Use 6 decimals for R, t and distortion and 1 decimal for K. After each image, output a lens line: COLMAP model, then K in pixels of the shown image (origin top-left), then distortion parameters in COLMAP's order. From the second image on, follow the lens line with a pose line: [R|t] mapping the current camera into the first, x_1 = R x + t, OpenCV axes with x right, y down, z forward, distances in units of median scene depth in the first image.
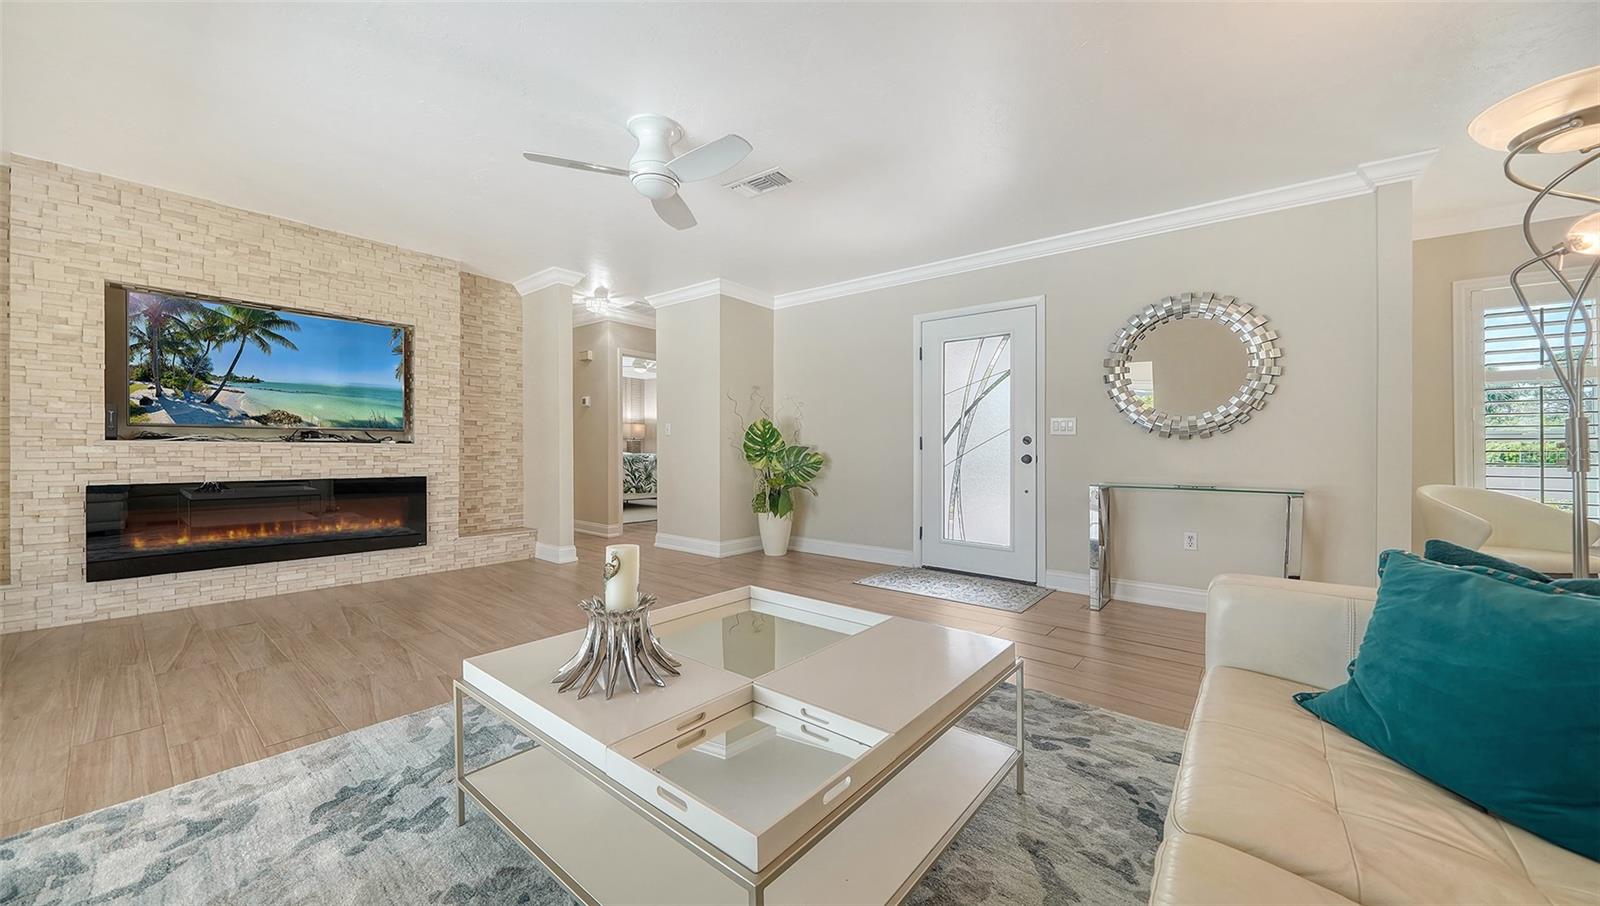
lens RADIAL K [[569.4, 0, 797.0], [0, 569.4, 450.6], [0, 0, 1]] dist [0.001015, -0.000008]
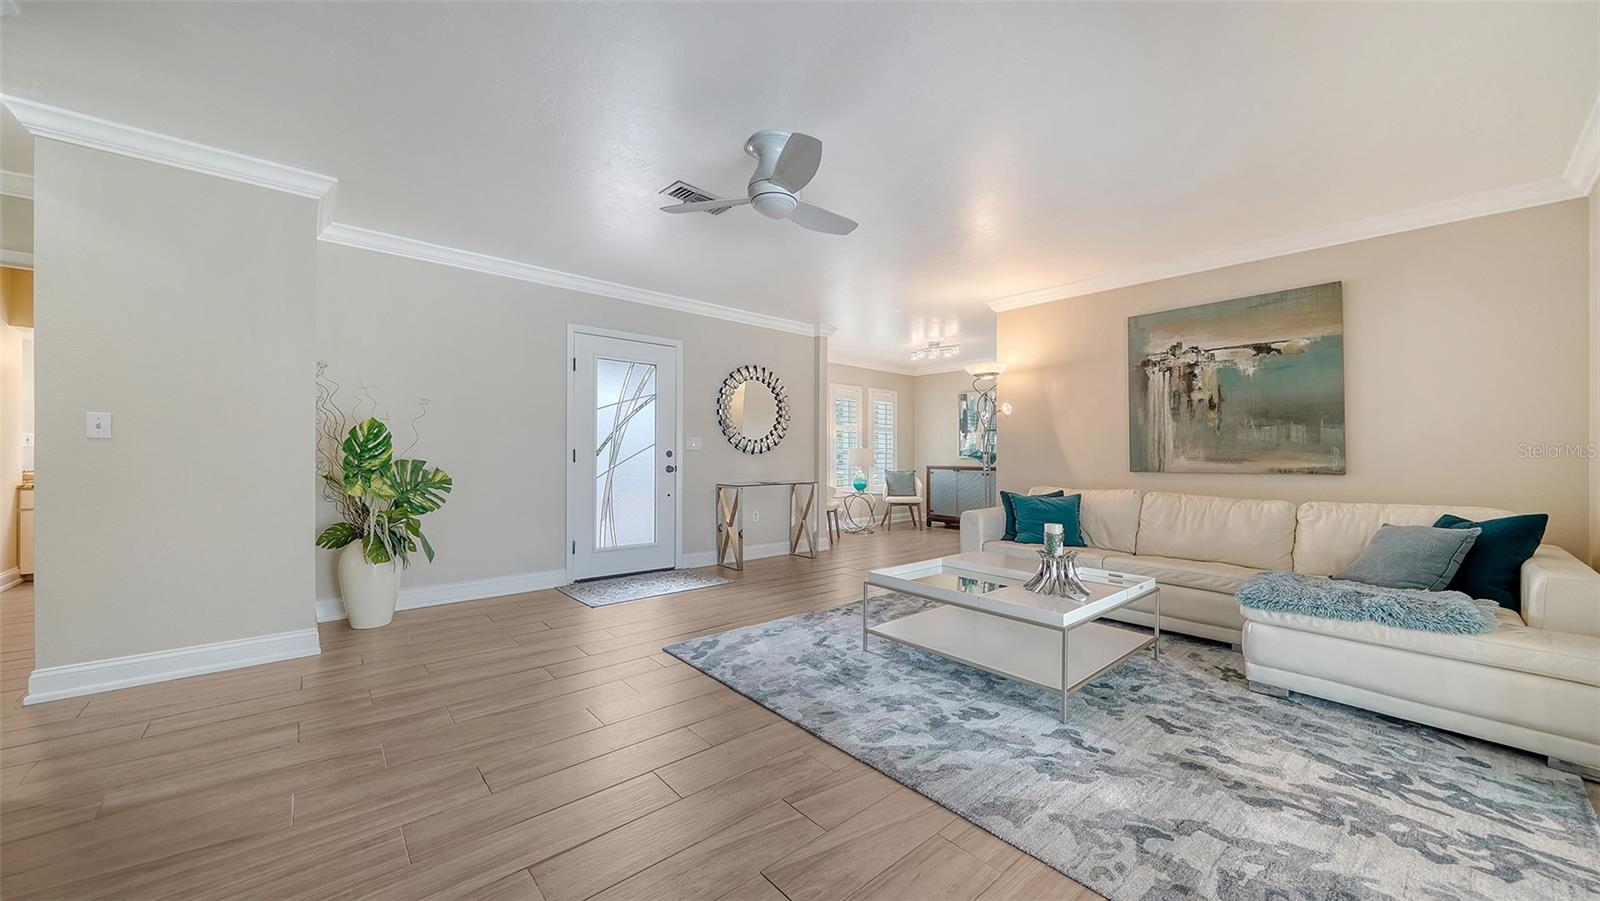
lens RADIAL K [[571.8, 0, 804.0], [0, 571.8, 451.6], [0, 0, 1]] dist [-0.001952, -0.000027]
pose [[0.156397, 0.001239, 0.987693, -0.691742], [-0.002704, 0.999996, -0.000826, -0.020509], [-0.987691, -0.002541, 0.156400, 0.454940]]
